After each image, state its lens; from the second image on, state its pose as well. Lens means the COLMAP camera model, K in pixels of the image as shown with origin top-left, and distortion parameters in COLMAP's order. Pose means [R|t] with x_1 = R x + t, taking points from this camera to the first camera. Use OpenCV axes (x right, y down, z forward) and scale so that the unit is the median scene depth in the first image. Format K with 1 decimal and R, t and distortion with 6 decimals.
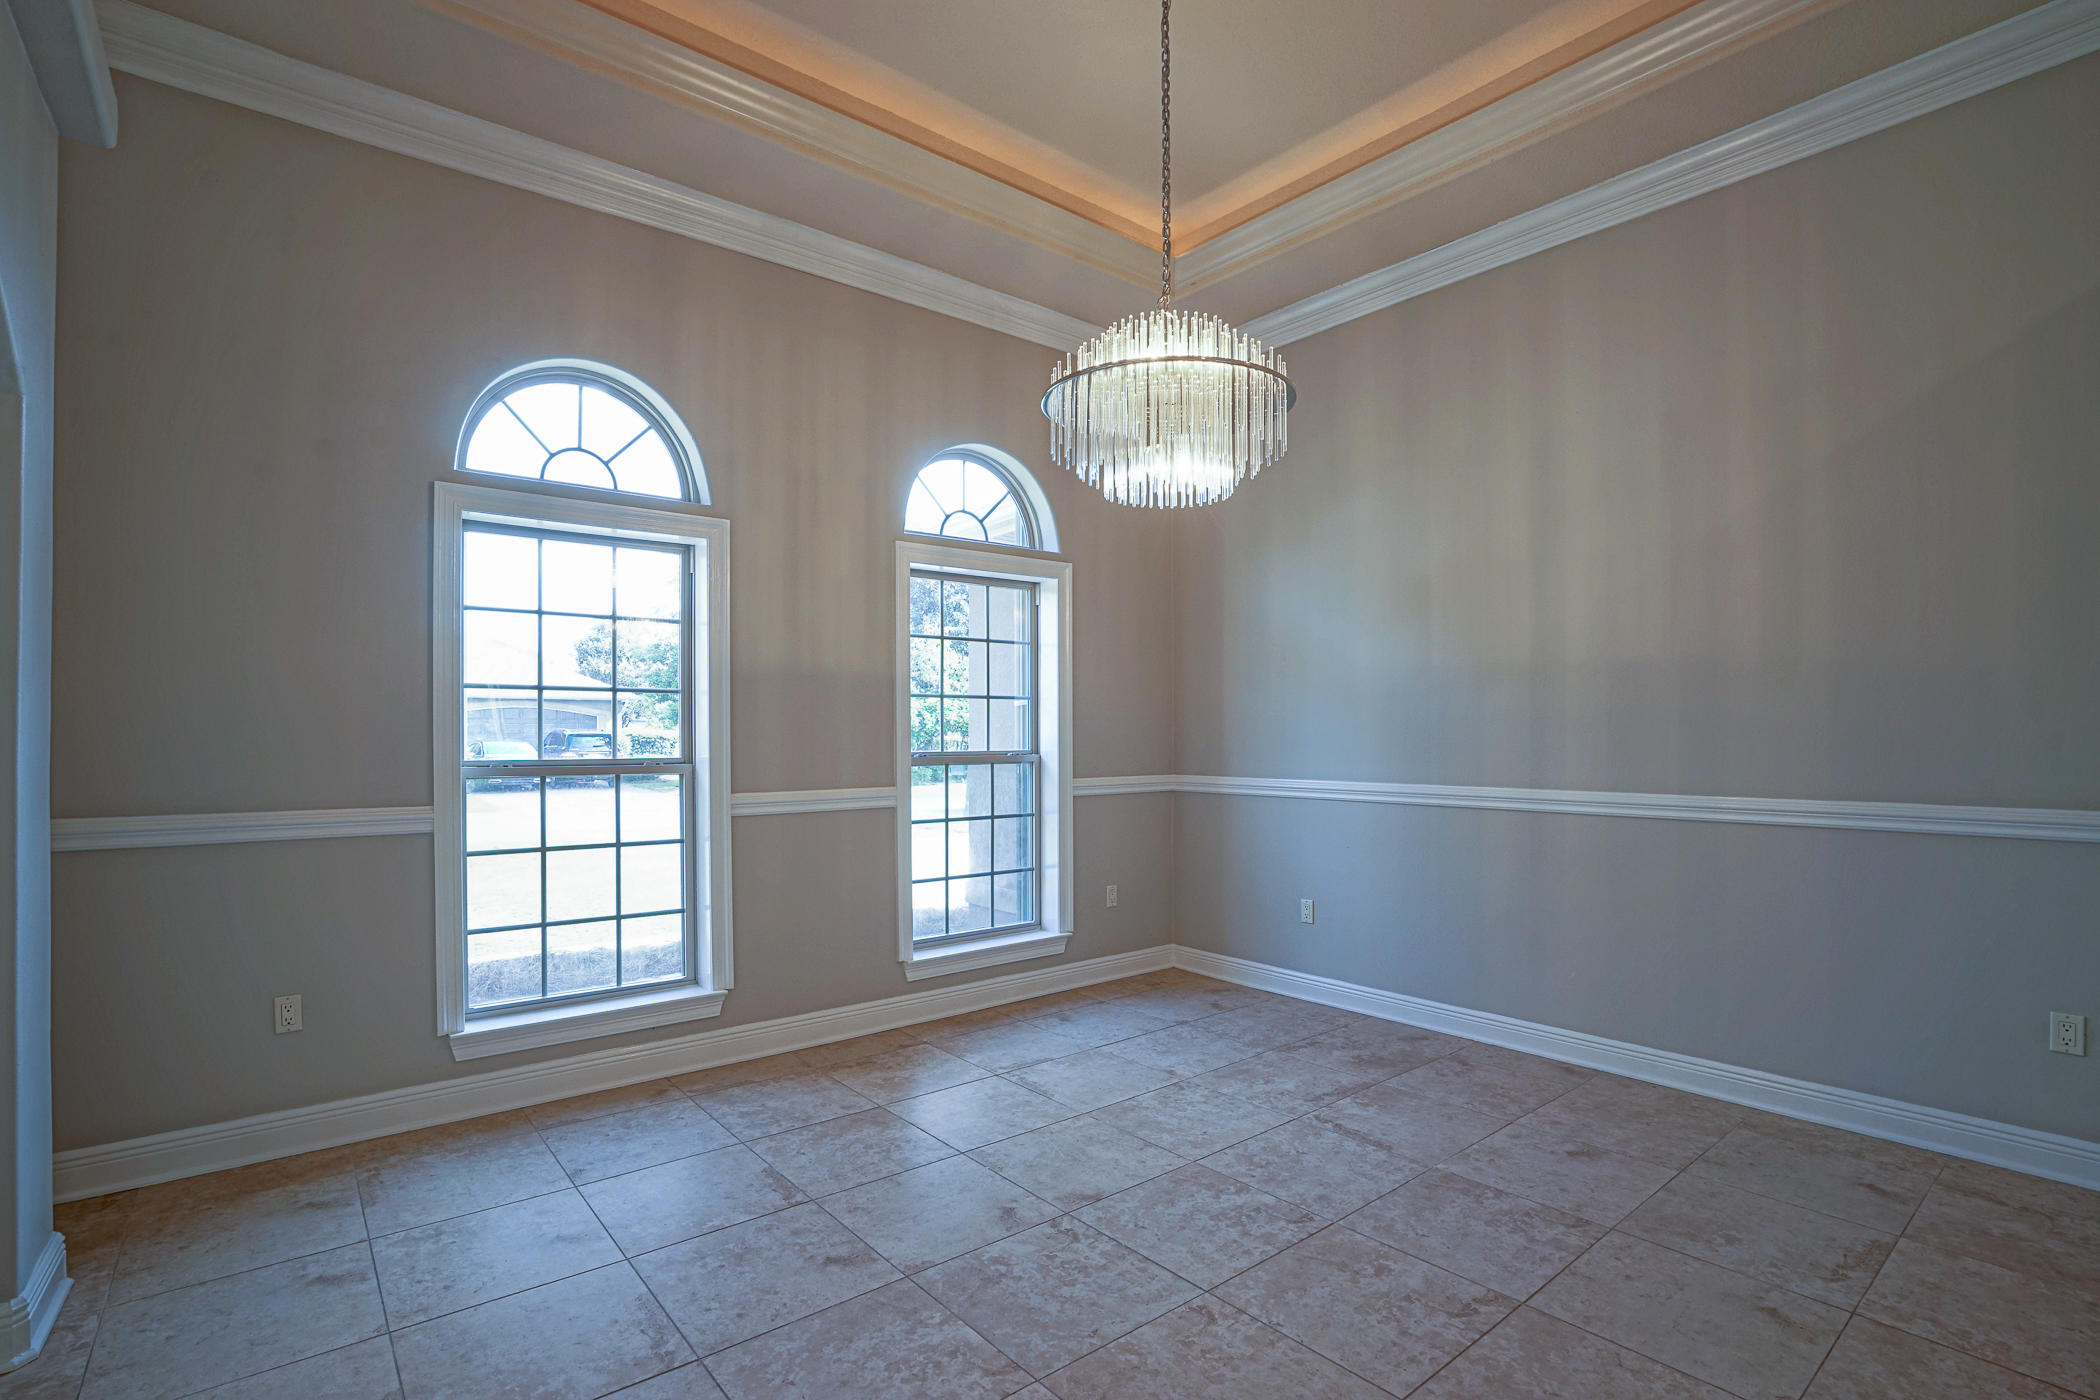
lens RADIAL K [[981.2, 0, 1047.3], [0, 981.2, 731.1], [0, 0, 1]] dist [-0.052219, 0.019265]
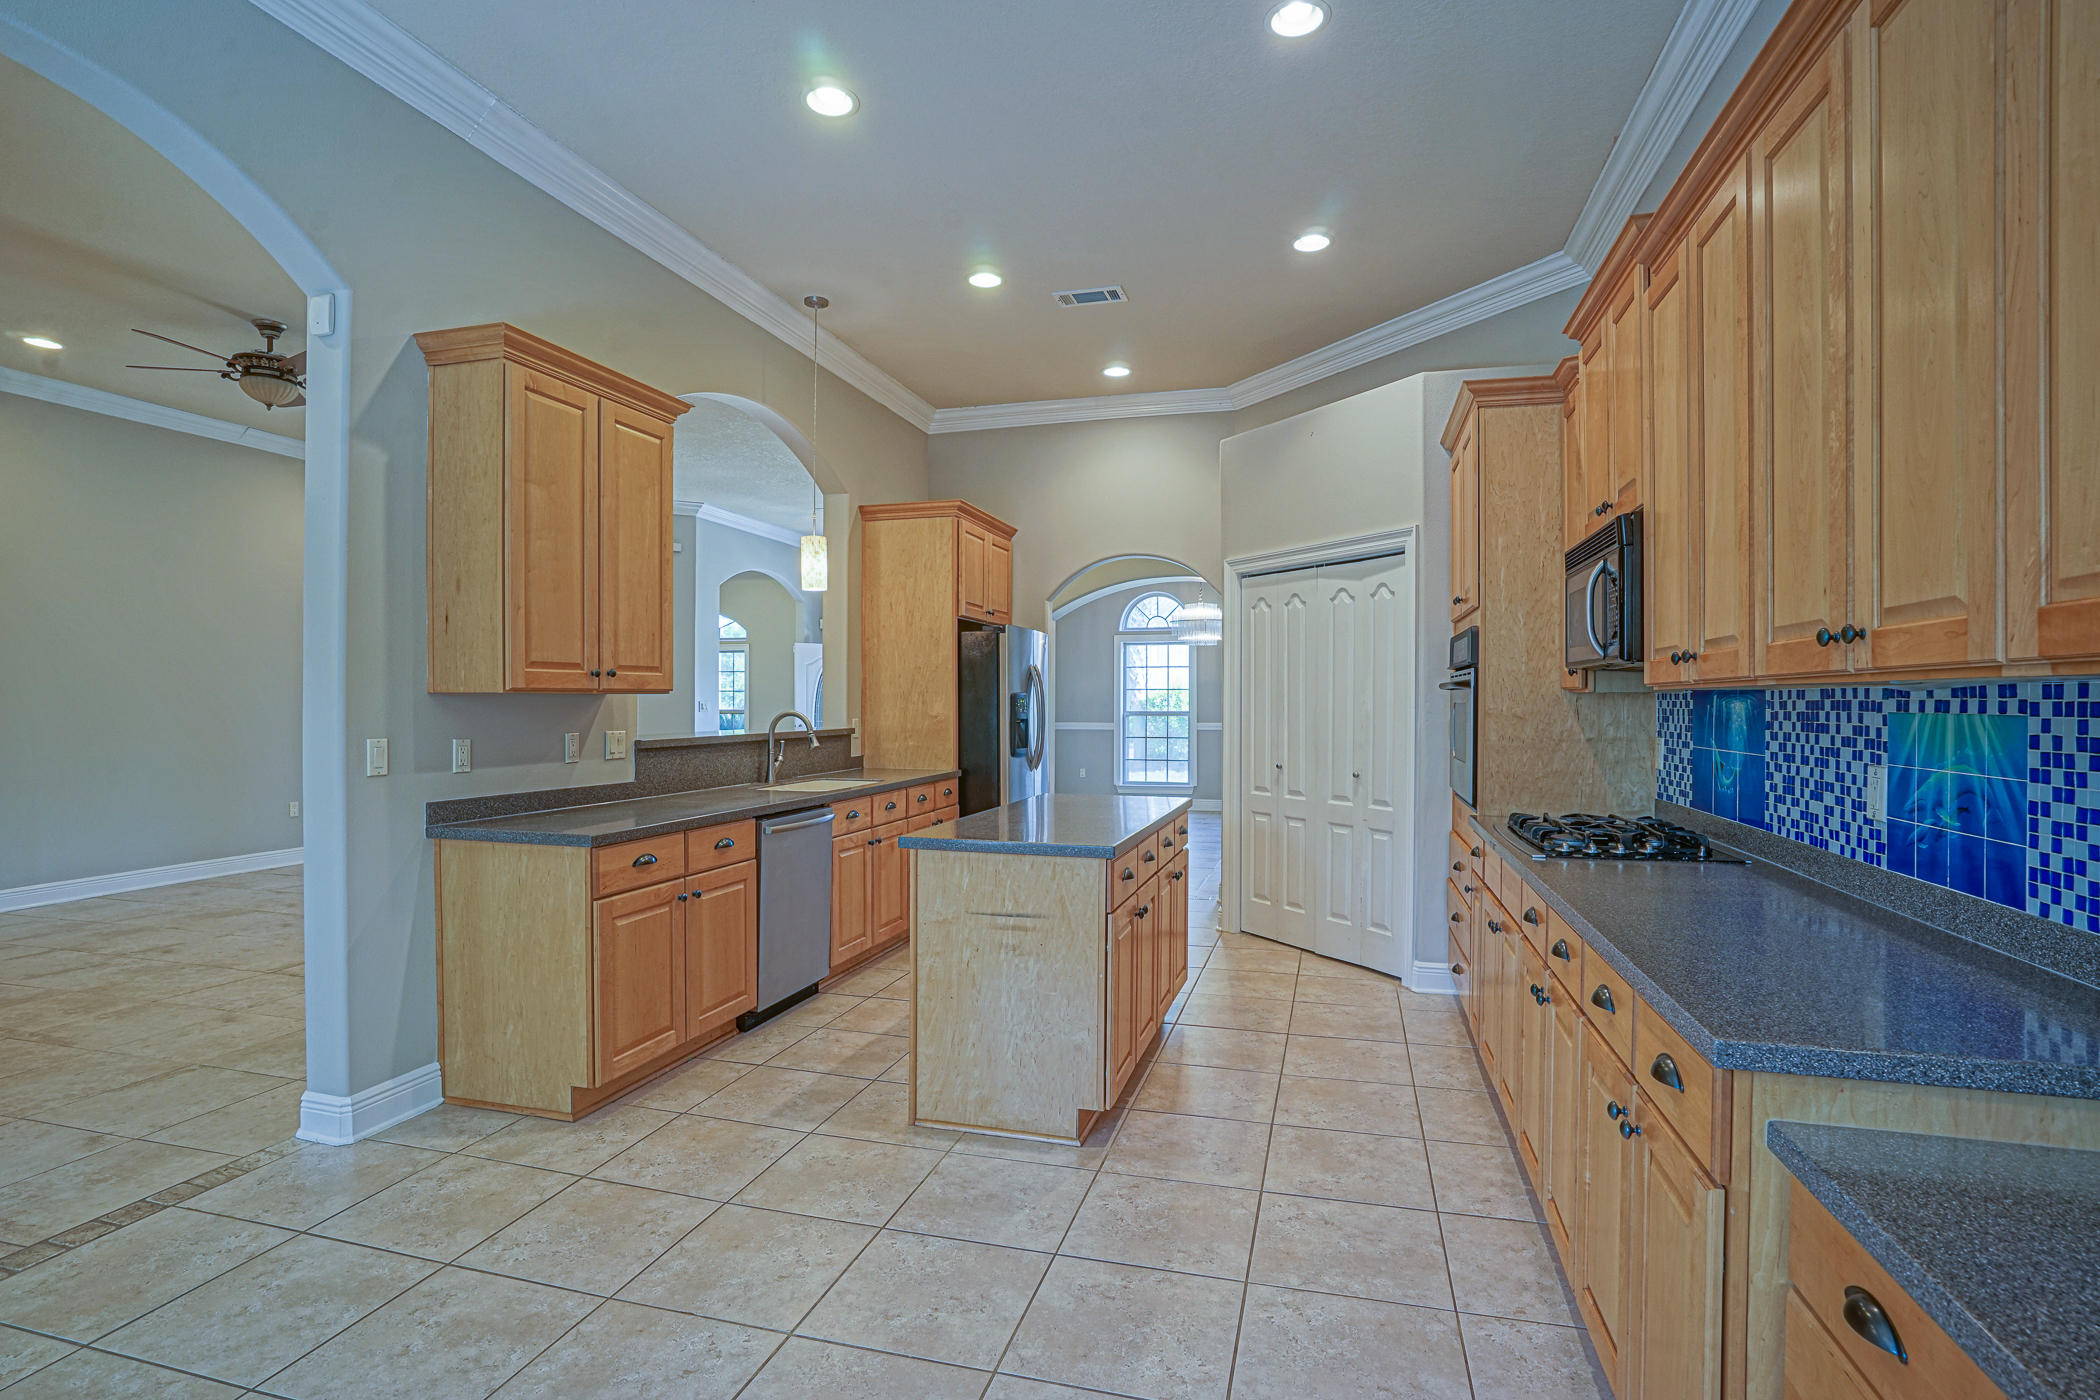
lens RADIAL K [[1027.0, 0, 1068.7], [0, 1027.0, 711.9], [0, 0, 1]] dist [-0.053985, 0.021689]
pose [[0.598038, 0.010973, -0.801393, 1.892285], [0.000137, 0.999905, 0.013793, -0.013623], [0.801468, -0.008359, 0.597979, -1.159626]]
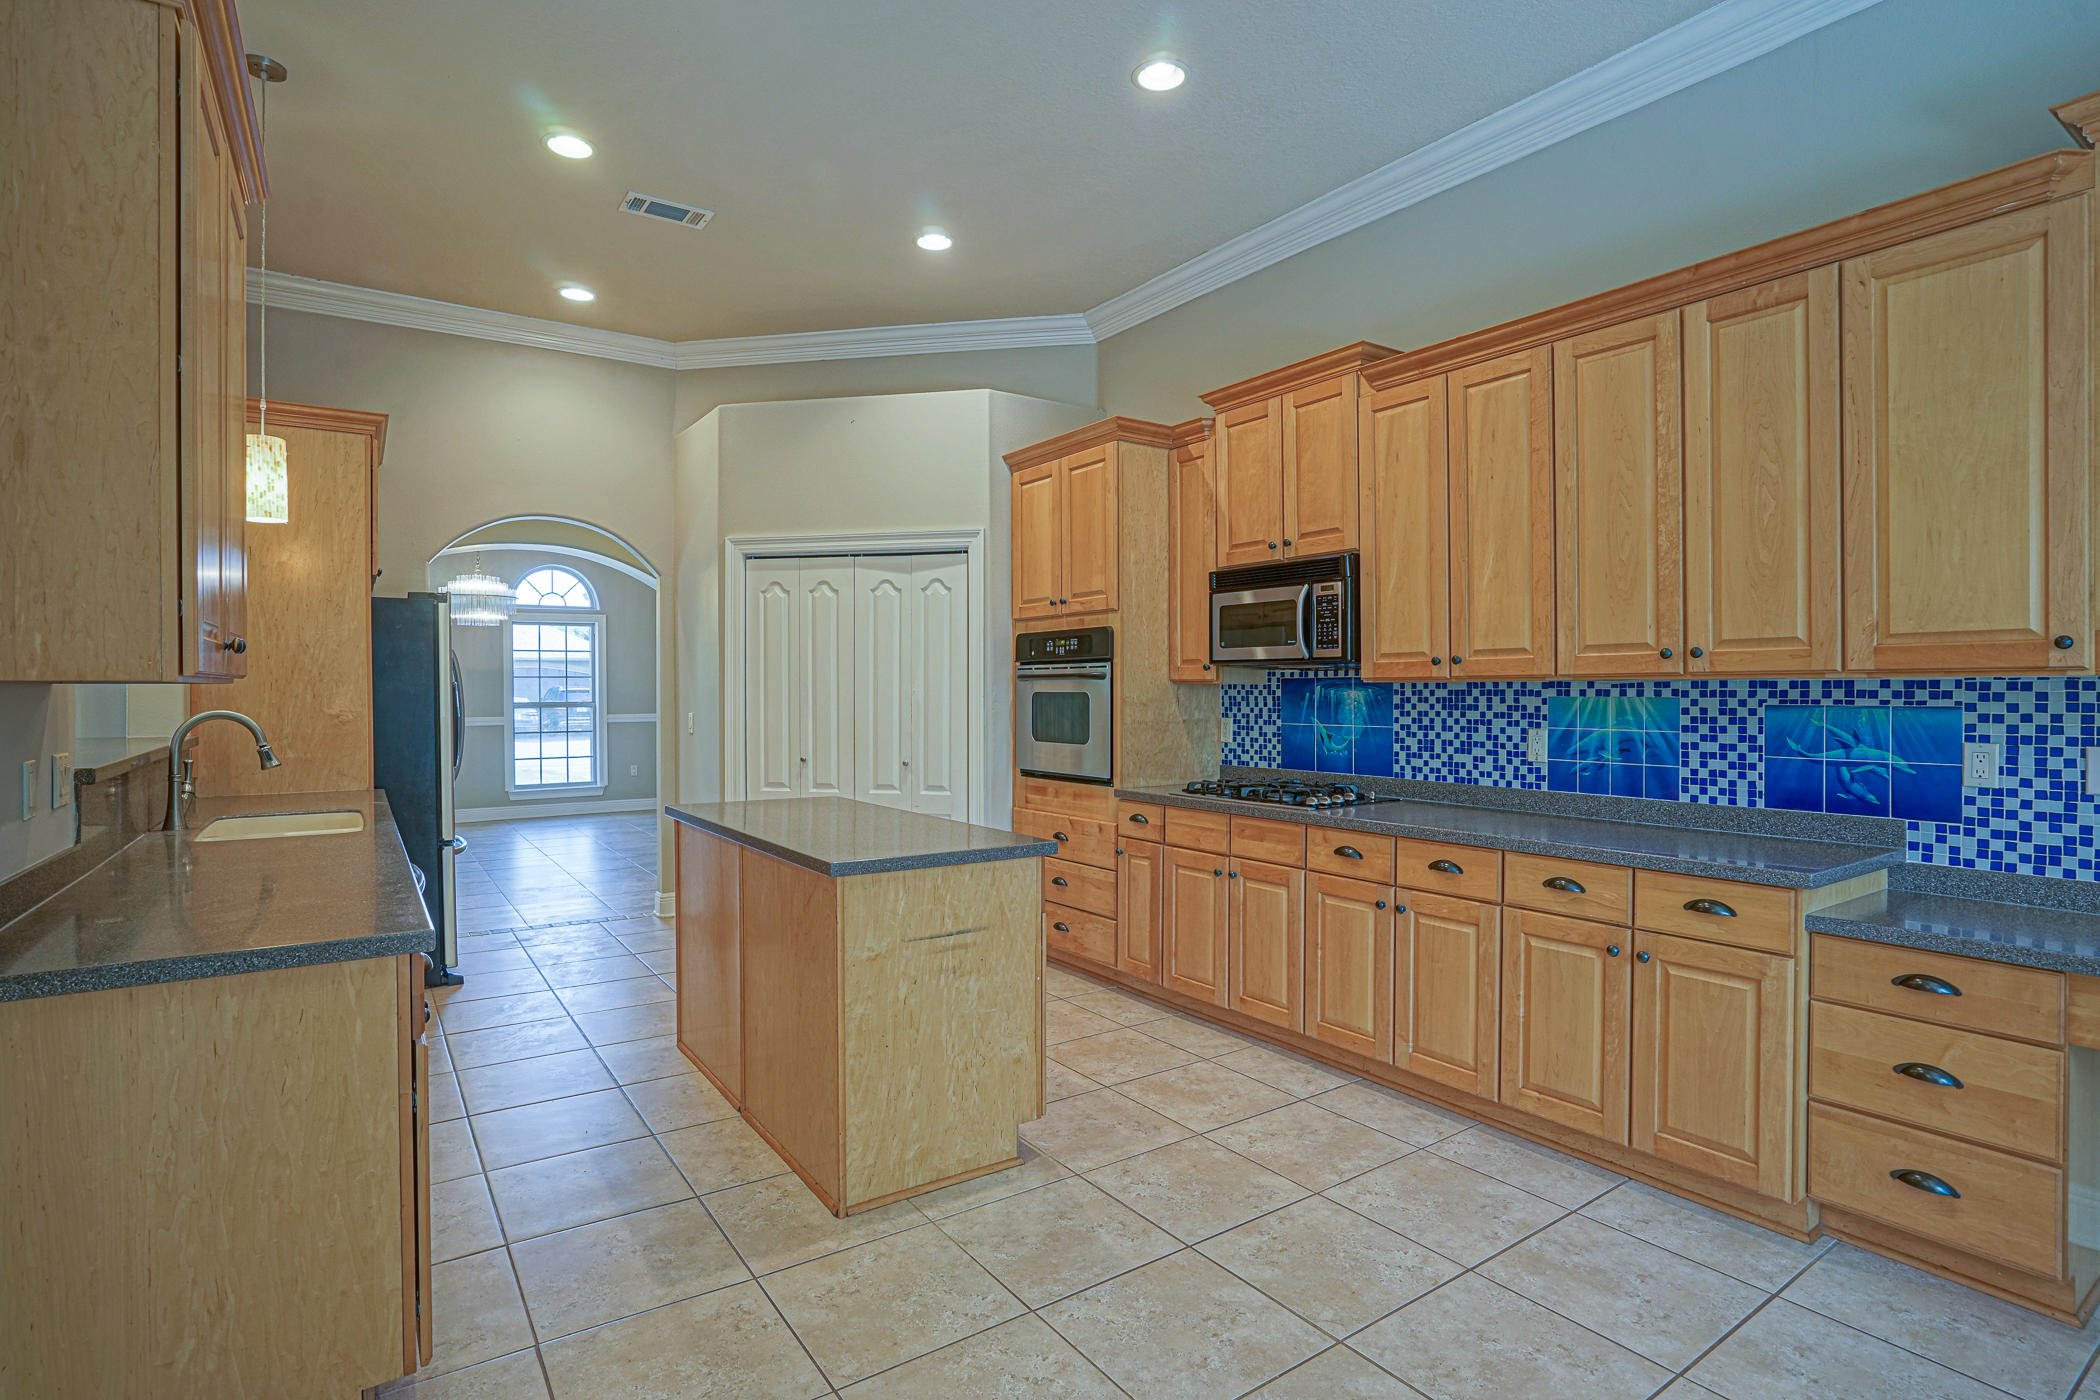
lens RADIAL K [[1027.0, 0, 1059.1], [0, 1027.0, 702.2], [0, 0, 1]] dist [-0.053985, 0.021689]
pose [[0.998398, -0.000283, -0.056583, 1.368062], [0.001133, 0.999887, 0.014980, -0.014976], [0.056572, -0.015020, 0.998286, -1.406635]]
